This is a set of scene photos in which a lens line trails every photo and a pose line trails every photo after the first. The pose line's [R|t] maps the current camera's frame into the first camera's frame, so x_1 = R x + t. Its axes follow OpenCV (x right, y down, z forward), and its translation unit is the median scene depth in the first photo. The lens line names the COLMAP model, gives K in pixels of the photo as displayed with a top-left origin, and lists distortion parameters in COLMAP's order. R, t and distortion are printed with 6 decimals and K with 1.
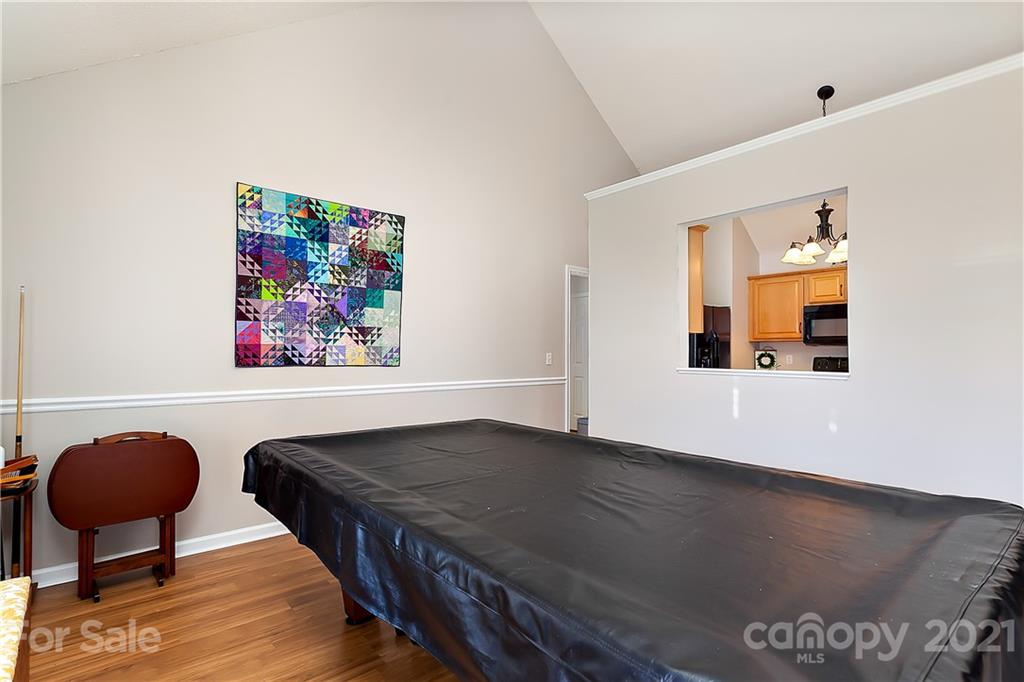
lens RADIAL K [[494.2, 0, 516.0], [0, 494.2, 348.2], [0, 0, 1]] dist [-0.000089, 0.002783]
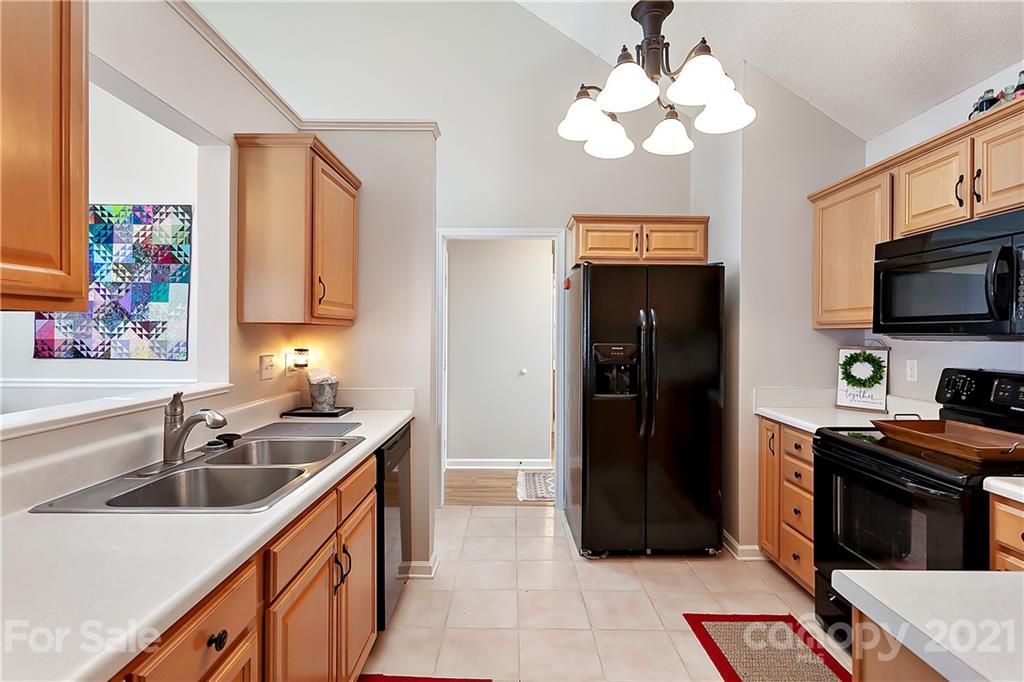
lens RADIAL K [[494.2, 0, 510.7], [0, 494.2, 338.6], [0, 0, 1]] dist [-0.000089, 0.002783]
pose [[0.756344, 0.003001, -0.654167, 0.969140], [0.002469, 0.999969, 0.007441, -0.014192], [0.654169, -0.007243, 0.756314, 0.753518]]
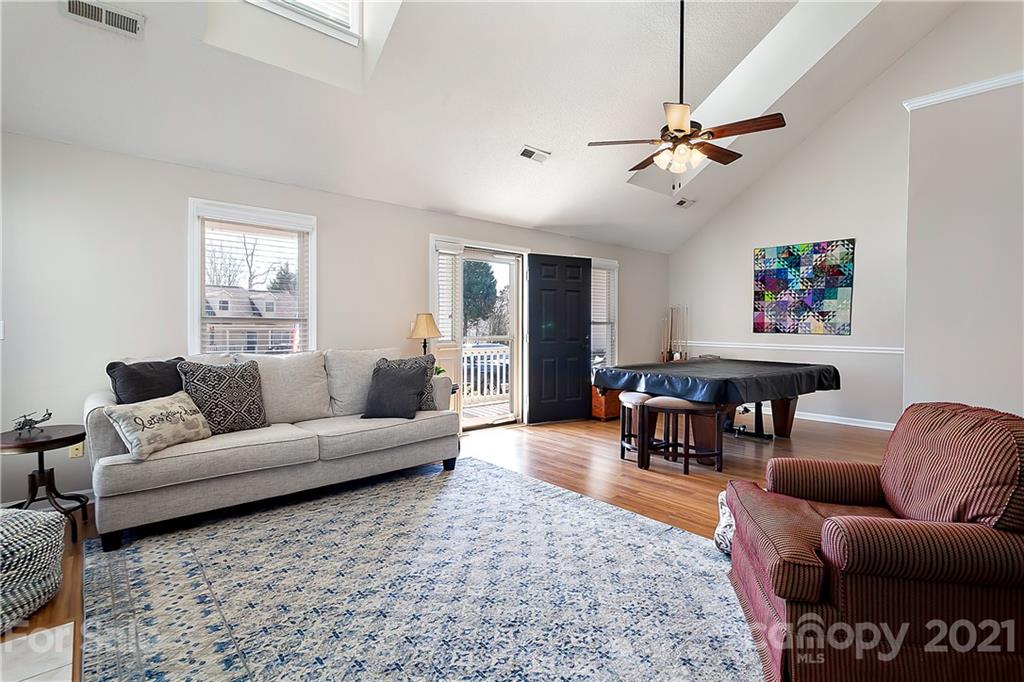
lens RADIAL K [[494.2, 0, 501.9], [0, 494.2, 330.8], [0, 0, 1]] dist [-0.000089, 0.002783]
pose [[-0.004849, 0.012493, -0.999910, 1.478004], [0.007268, 0.999896, 0.012457, -0.005311], [0.999962, -0.007207, -0.004939, -0.107384]]
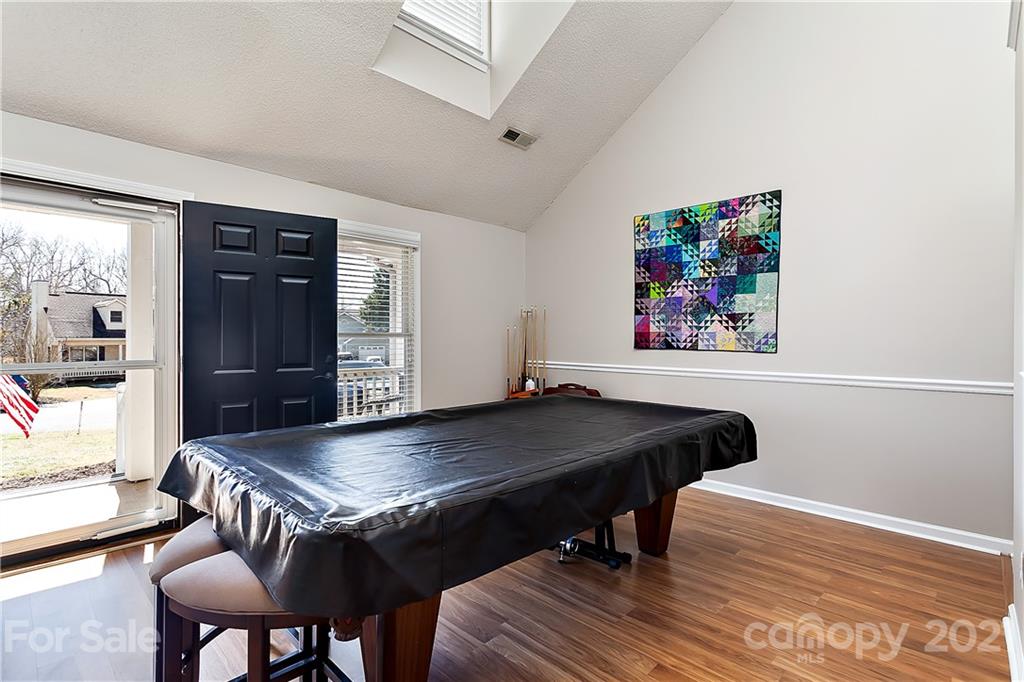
lens RADIAL K [[494.2, 0, 505.7], [0, 494.2, 335.4], [0, 0, 1]] dist [-0.000089, 0.002783]
pose [[0.086042, -0.001975, -0.996290, 0.712435], [0.012668, 0.999919, -0.000888, -0.002425], [0.996211, -0.012545, 0.086060, 0.457103]]
